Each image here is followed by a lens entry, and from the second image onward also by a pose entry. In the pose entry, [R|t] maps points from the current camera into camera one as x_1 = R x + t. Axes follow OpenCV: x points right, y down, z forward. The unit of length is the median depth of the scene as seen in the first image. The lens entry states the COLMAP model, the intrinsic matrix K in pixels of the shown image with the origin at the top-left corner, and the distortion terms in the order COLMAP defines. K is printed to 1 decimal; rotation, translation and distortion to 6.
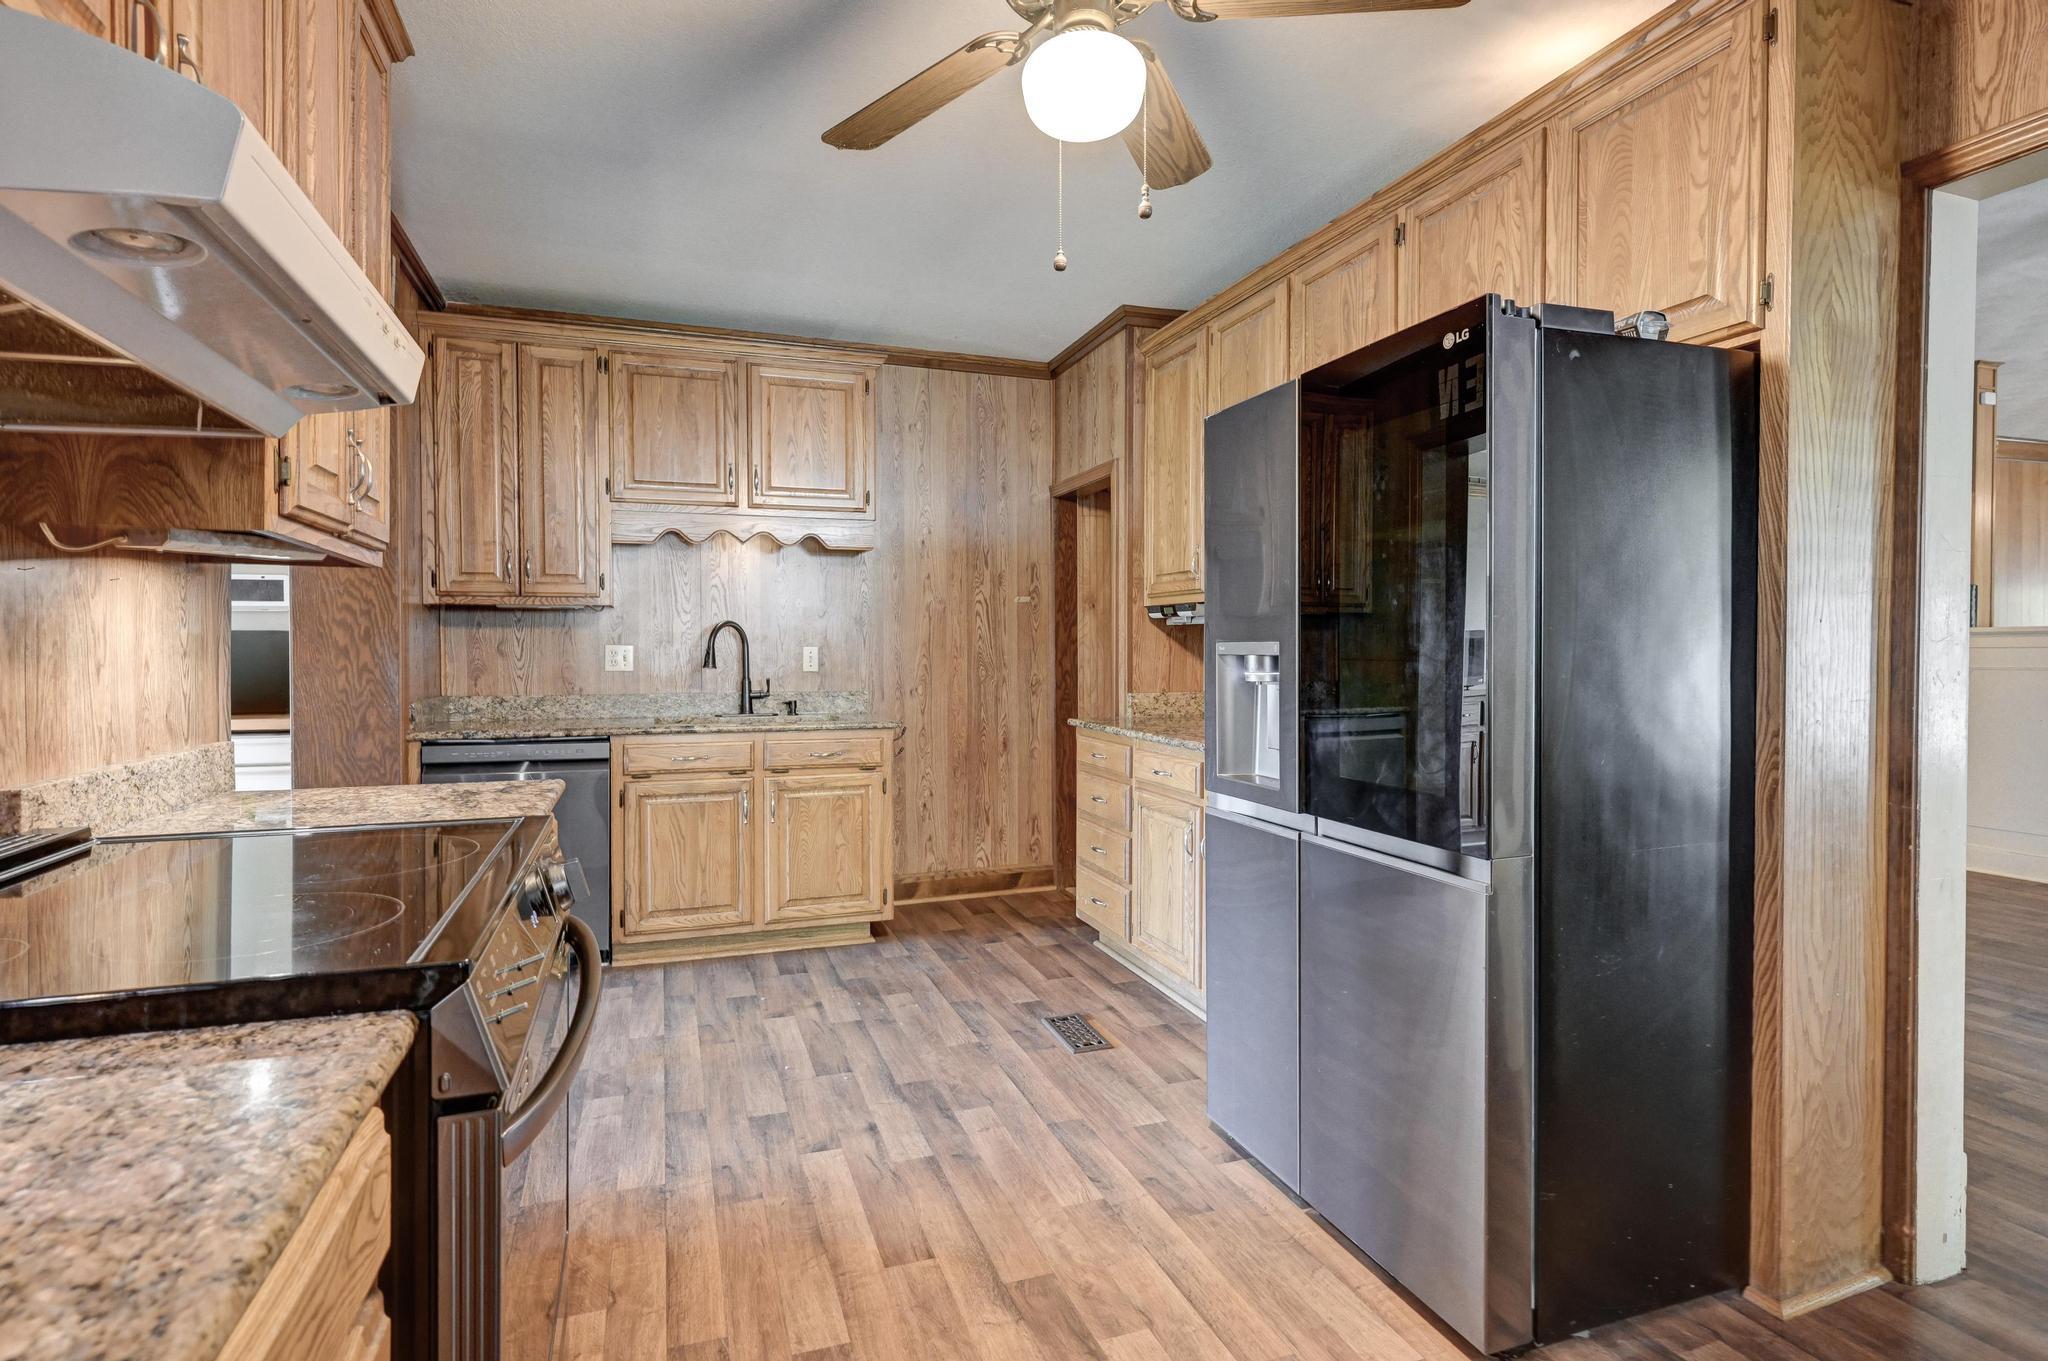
lens RADIAL K [[989.0, 0, 1036.7], [0, 989.0, 656.9], [0, 0, 1]] dist [-0.000686, 0.000390]
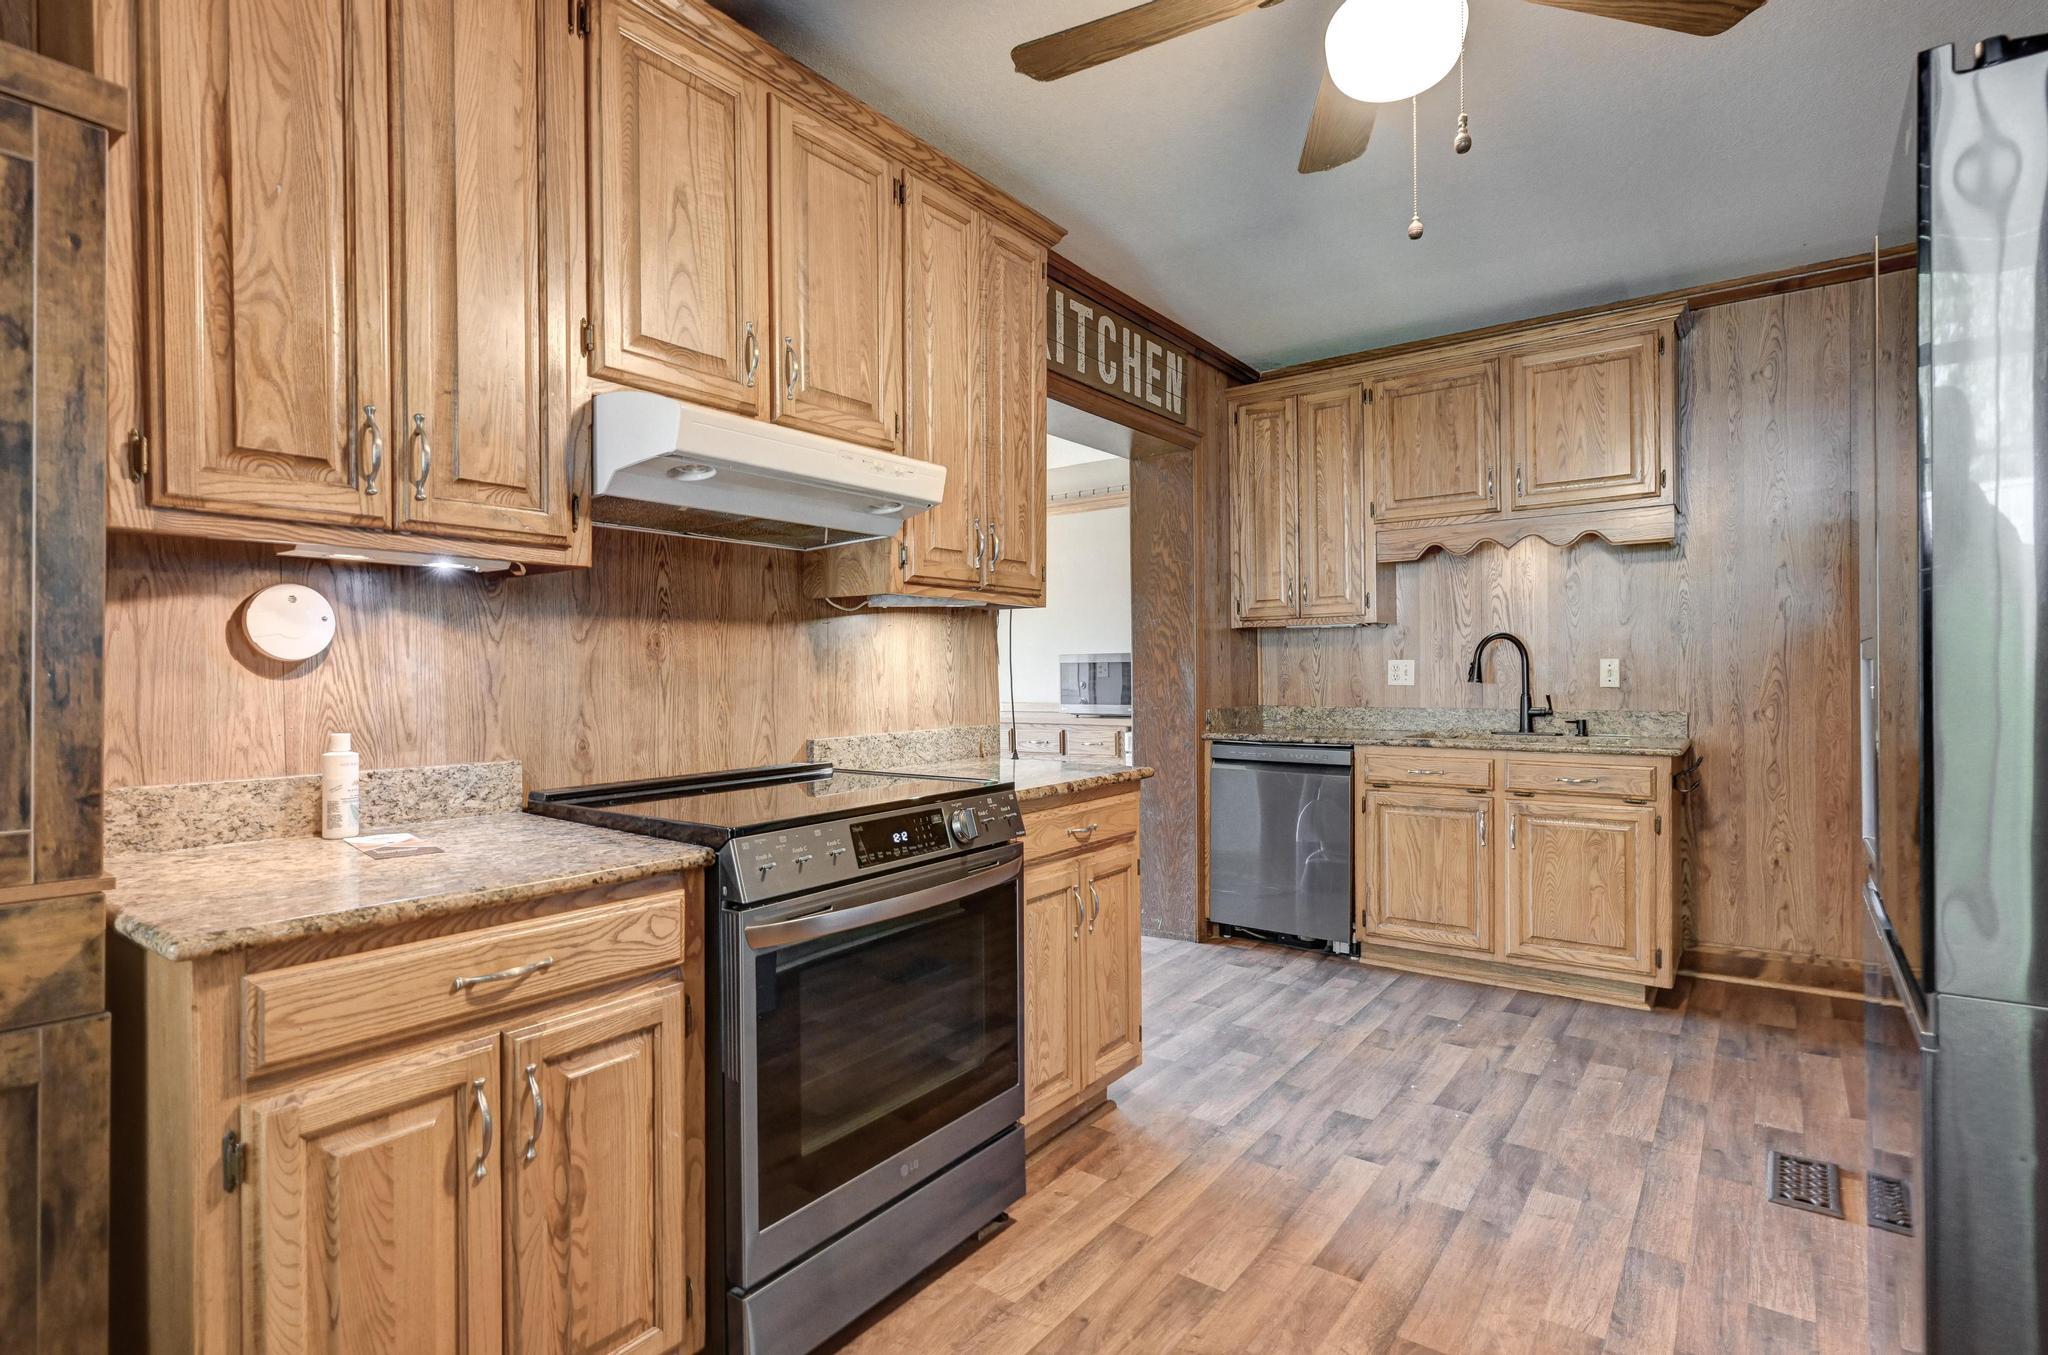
lens RADIAL K [[1032.2, 0, 1024.0], [0, 1032.2, 677.5], [0, 0, 1]] dist [-0.000600, 0.000022]
pose [[0.551893, -0.000686, -0.833915, 0.295980], [0.002489, 0.999997, 0.000824, 0.004925], [0.833912, -0.002531, 0.551892, 0.085196]]
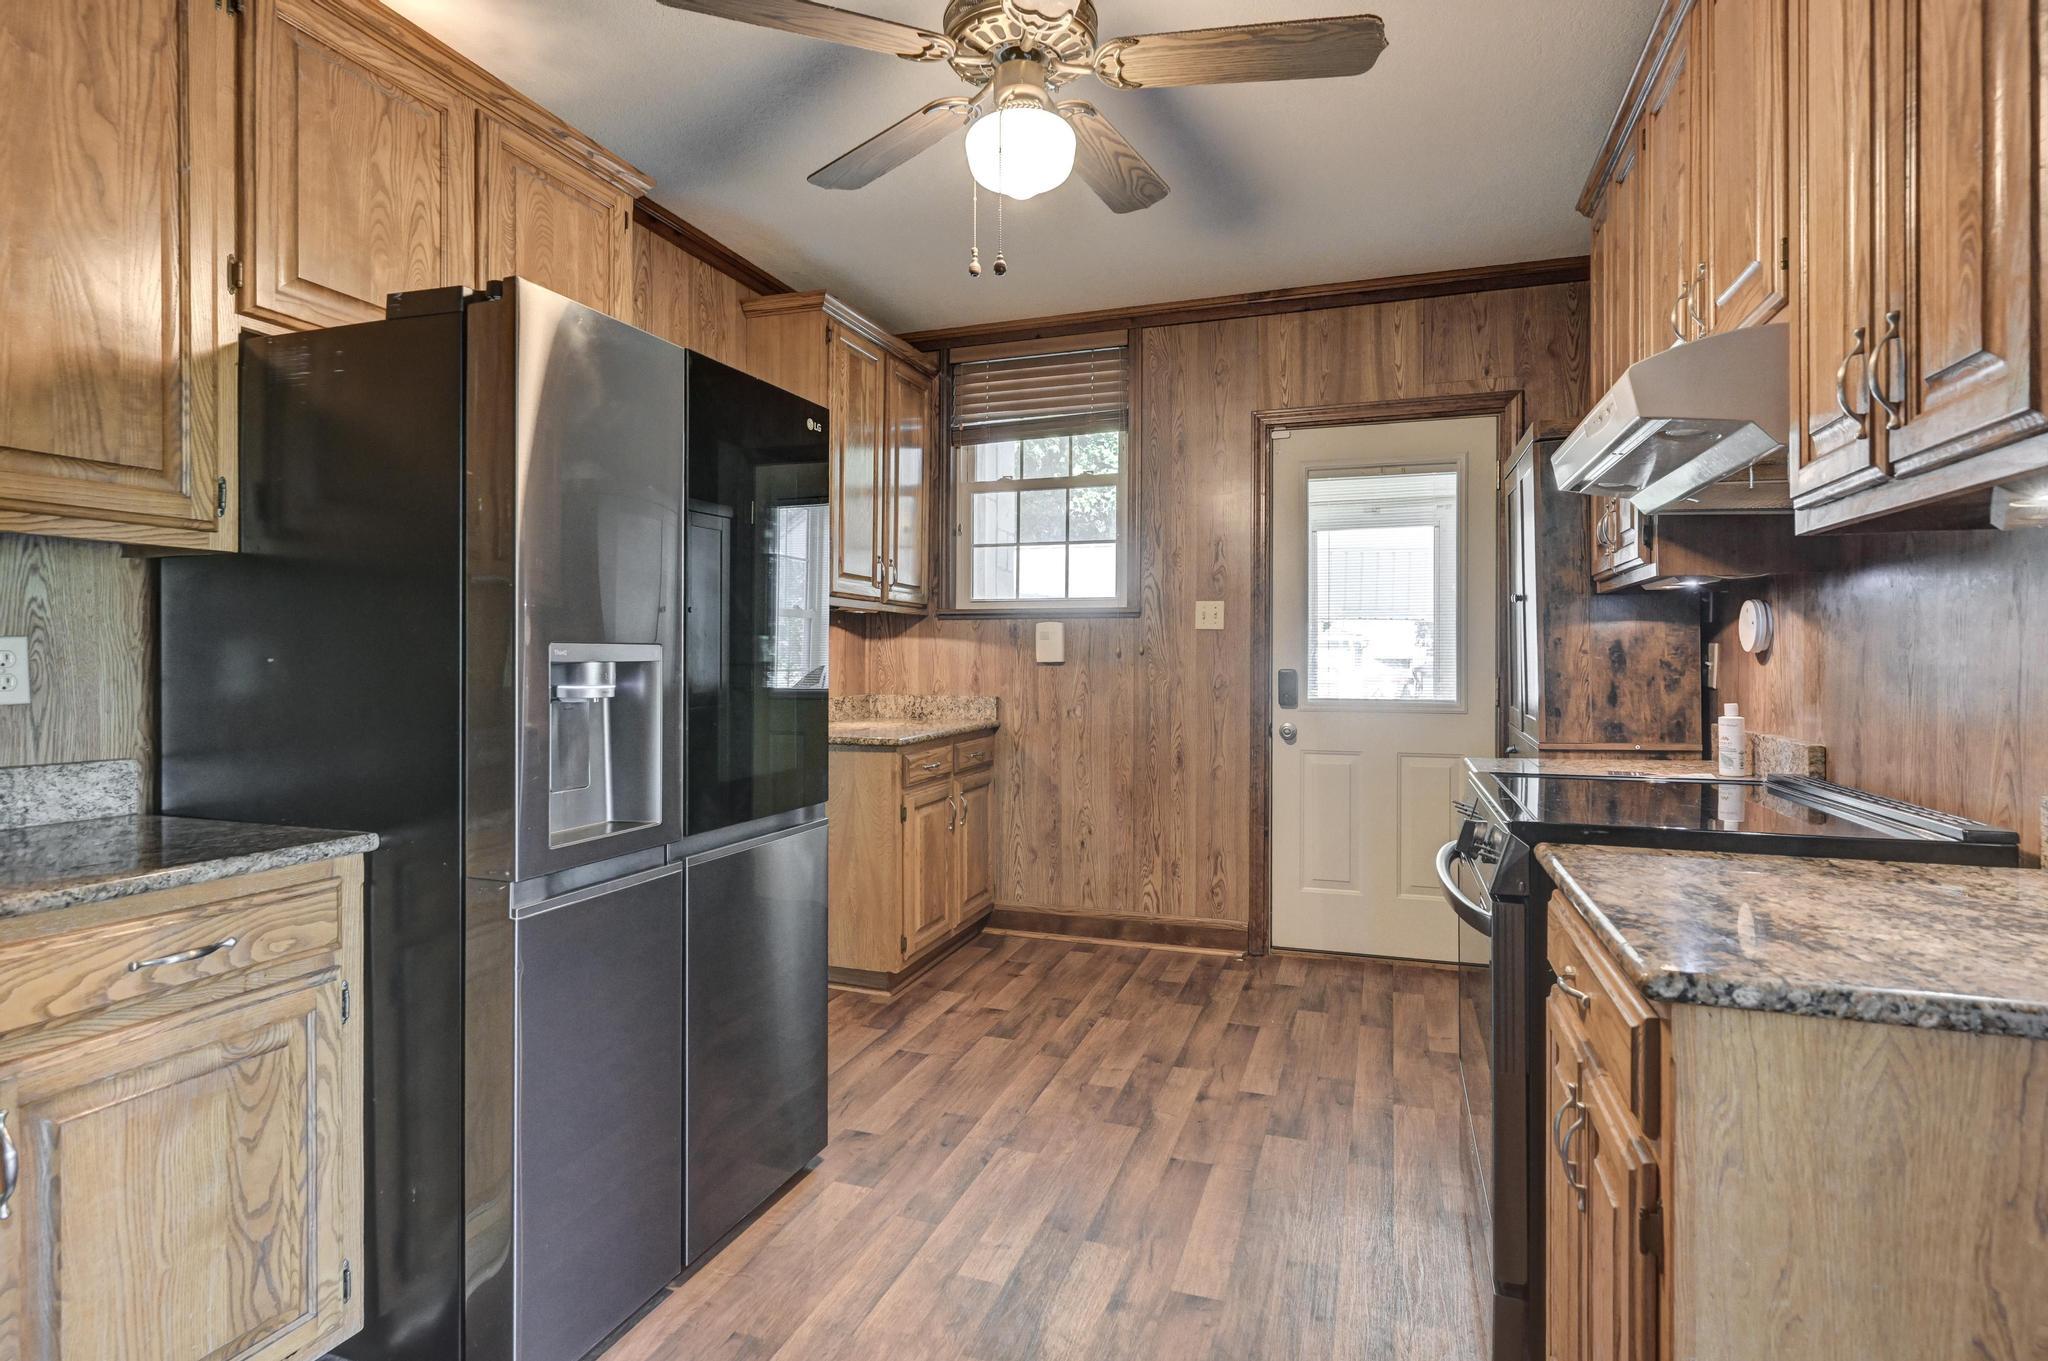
lens RADIAL K [[1016.6, 0, 1025.8], [0, 1016.6, 648.1], [0, 0, 1]] dist [0.026583, 0.000311]
pose [[-0.762414, 0.002986, 0.647082, -0.495543], [0.009457, 0.999934, 0.006528, -0.014215], [-0.647020, 0.011097, -0.762392, 1.312400]]
